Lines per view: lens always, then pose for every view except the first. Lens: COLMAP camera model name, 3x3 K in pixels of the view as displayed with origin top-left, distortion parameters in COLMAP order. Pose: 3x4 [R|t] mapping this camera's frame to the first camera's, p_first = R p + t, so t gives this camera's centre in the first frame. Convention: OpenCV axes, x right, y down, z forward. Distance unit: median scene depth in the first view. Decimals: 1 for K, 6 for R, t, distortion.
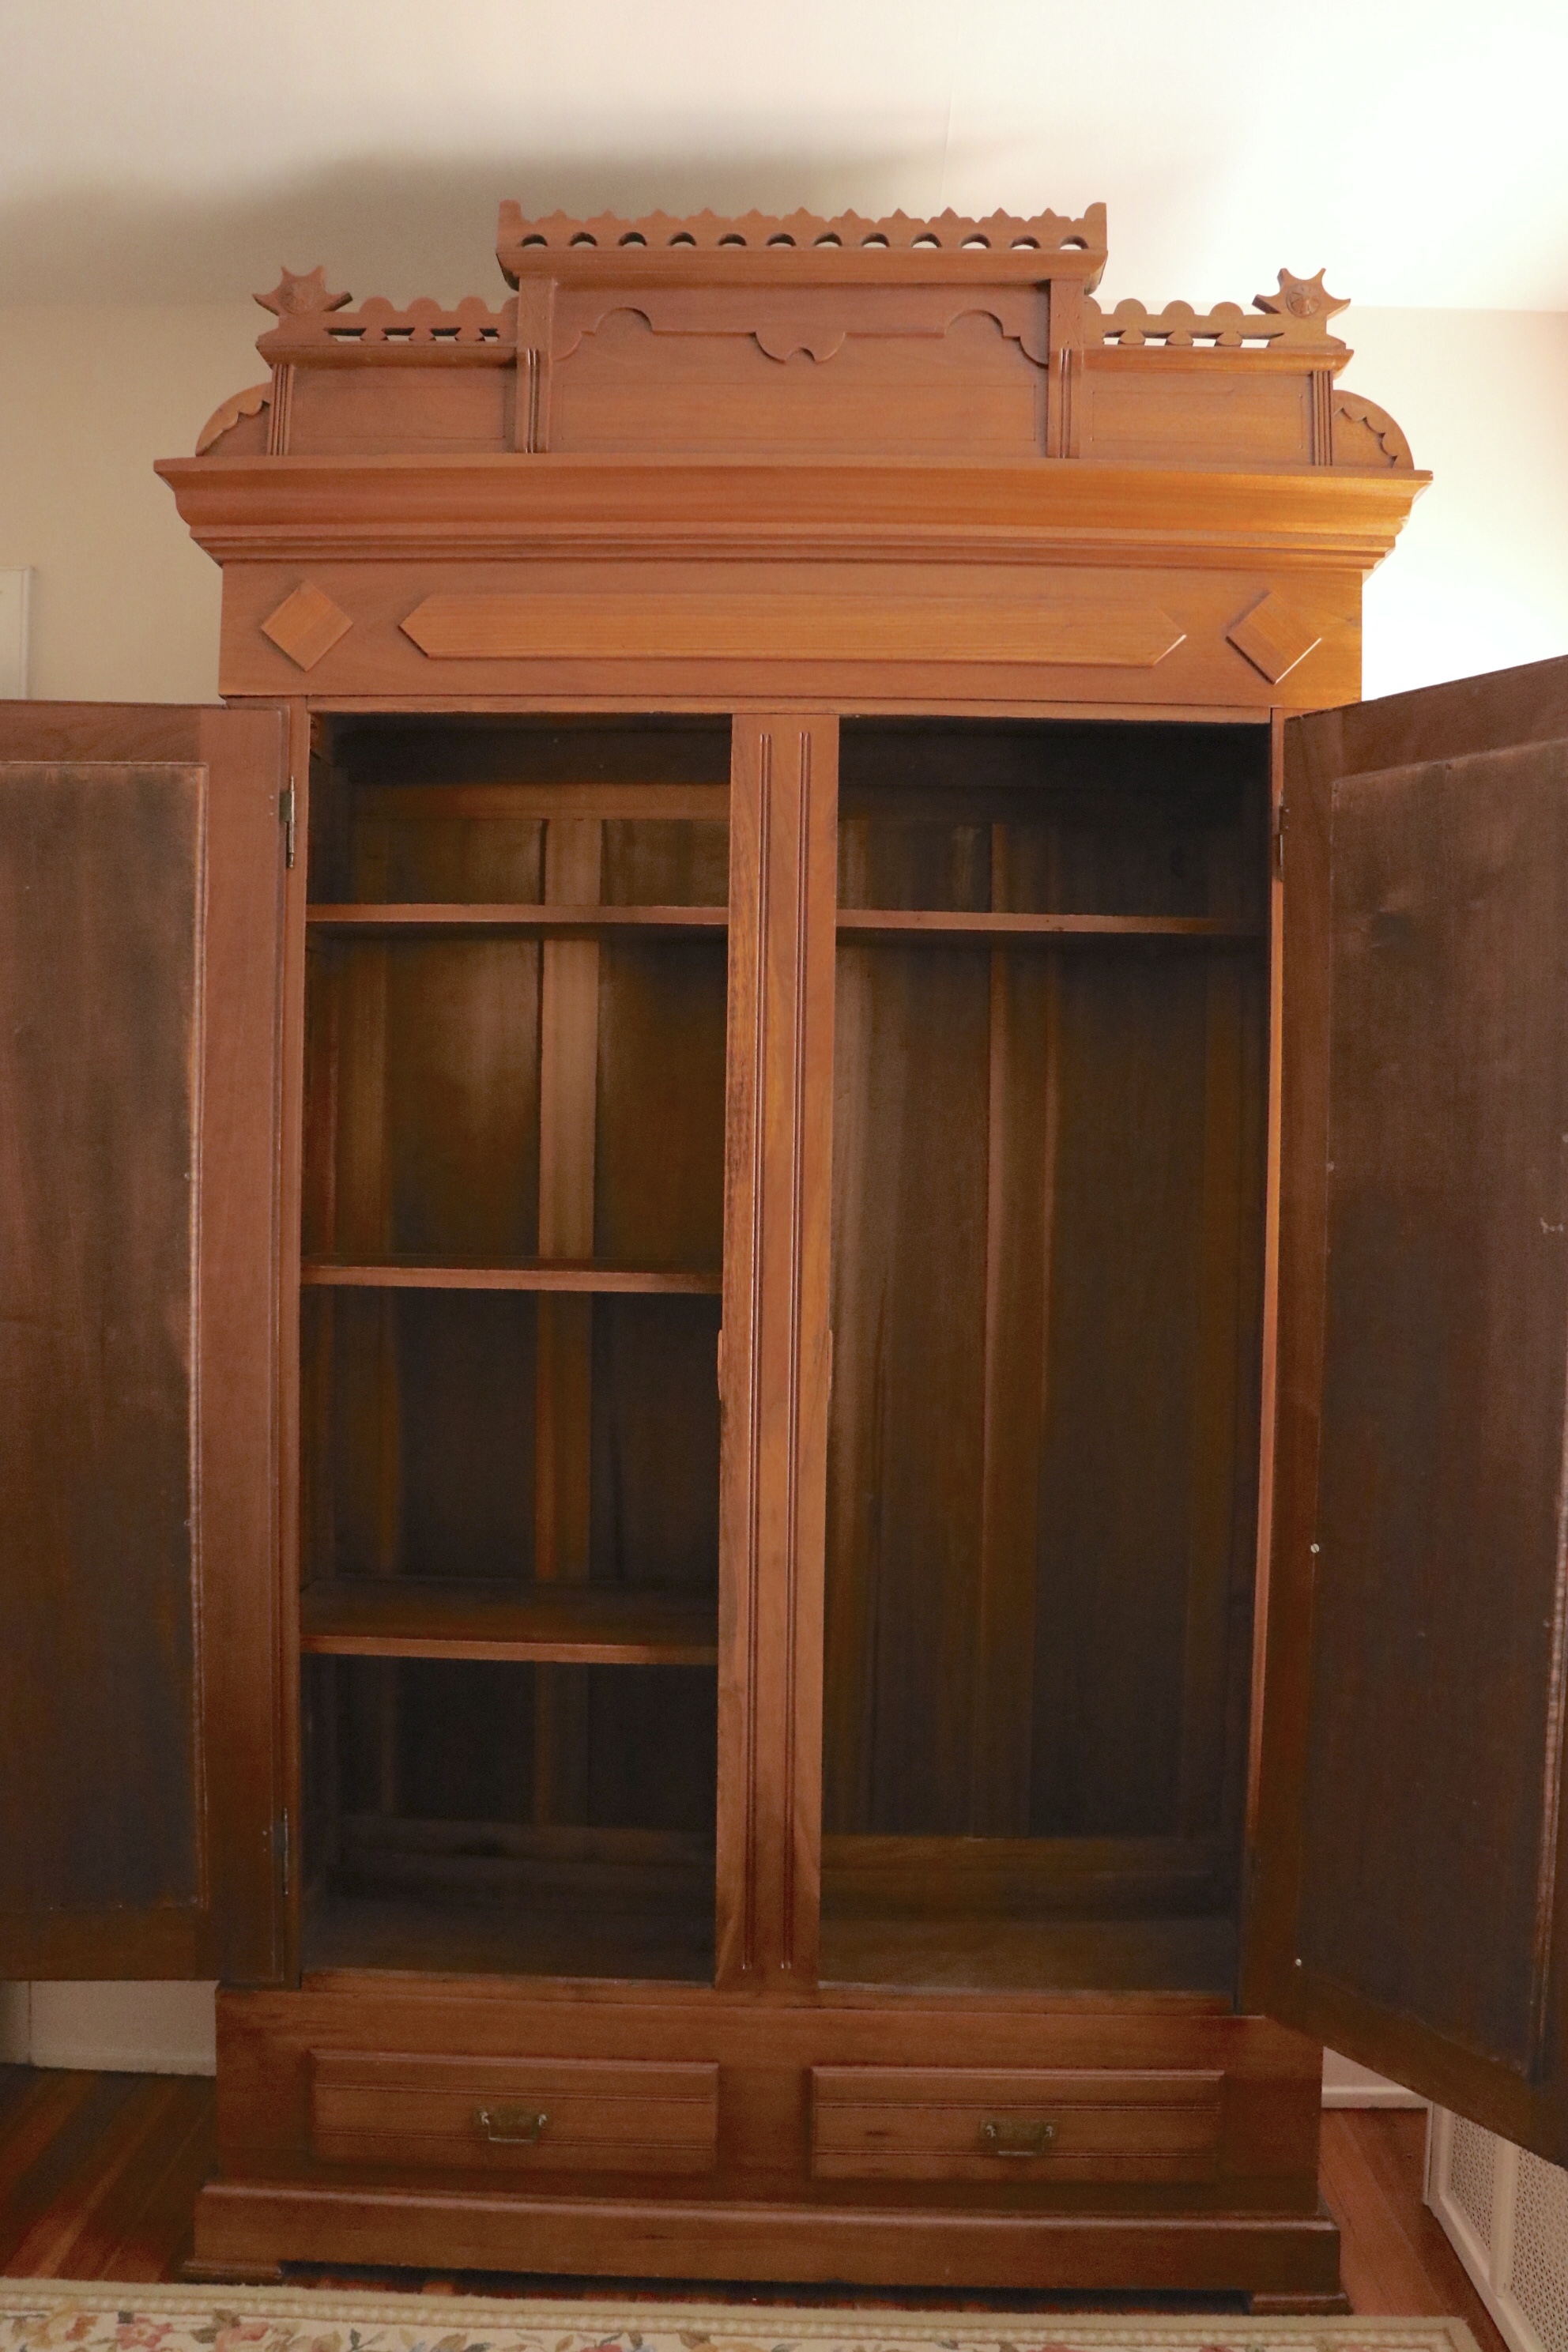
lens RADIAL K [[1883.6, 0, 784.1], [0, 1883.6, 1221.6], [0, 0, 1]] dist [-0.093420, 0.013958]
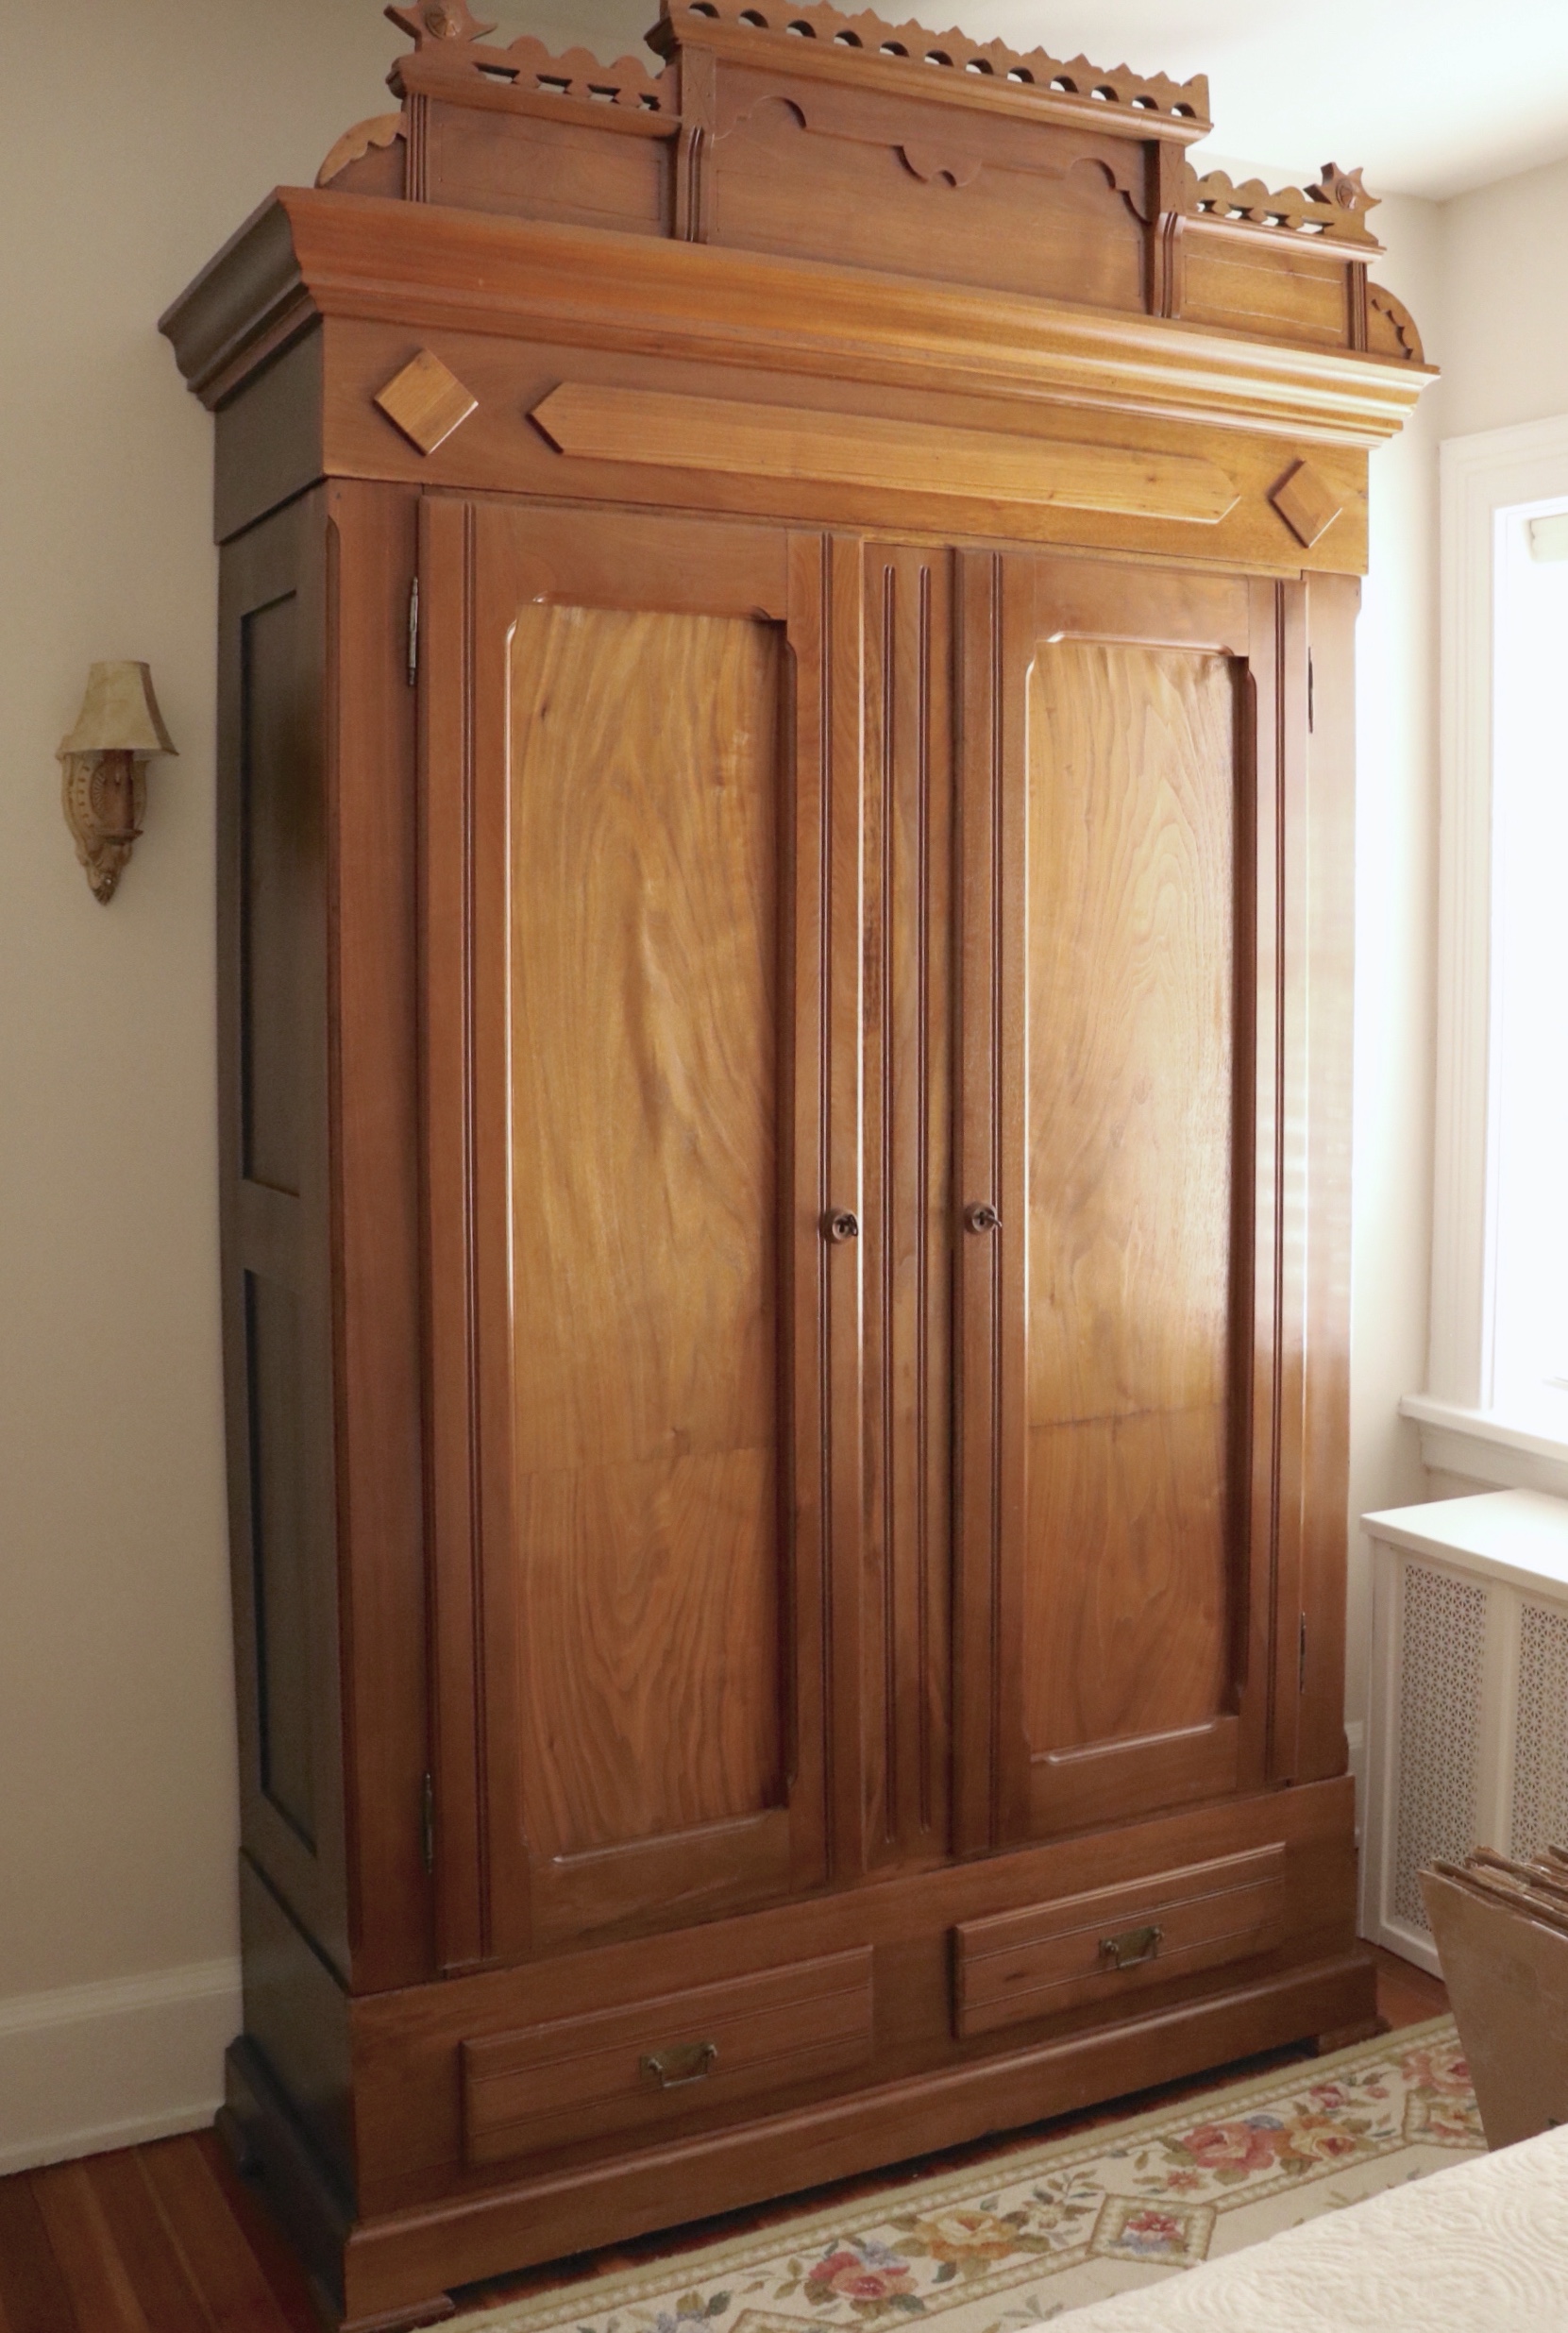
lens RADIAL K [[2237.9, 0, 784.0], [0, 2237.9, 1166.5], [0, 0, 1]] dist [-0.091863, 0.004917]
pose [[0.874393, -0.067860, 0.480450, -0.629240], [0.050403, 0.997518, 0.049163, -0.010039], [-0.482594, -0.018772, 0.875643, 0.017297]]
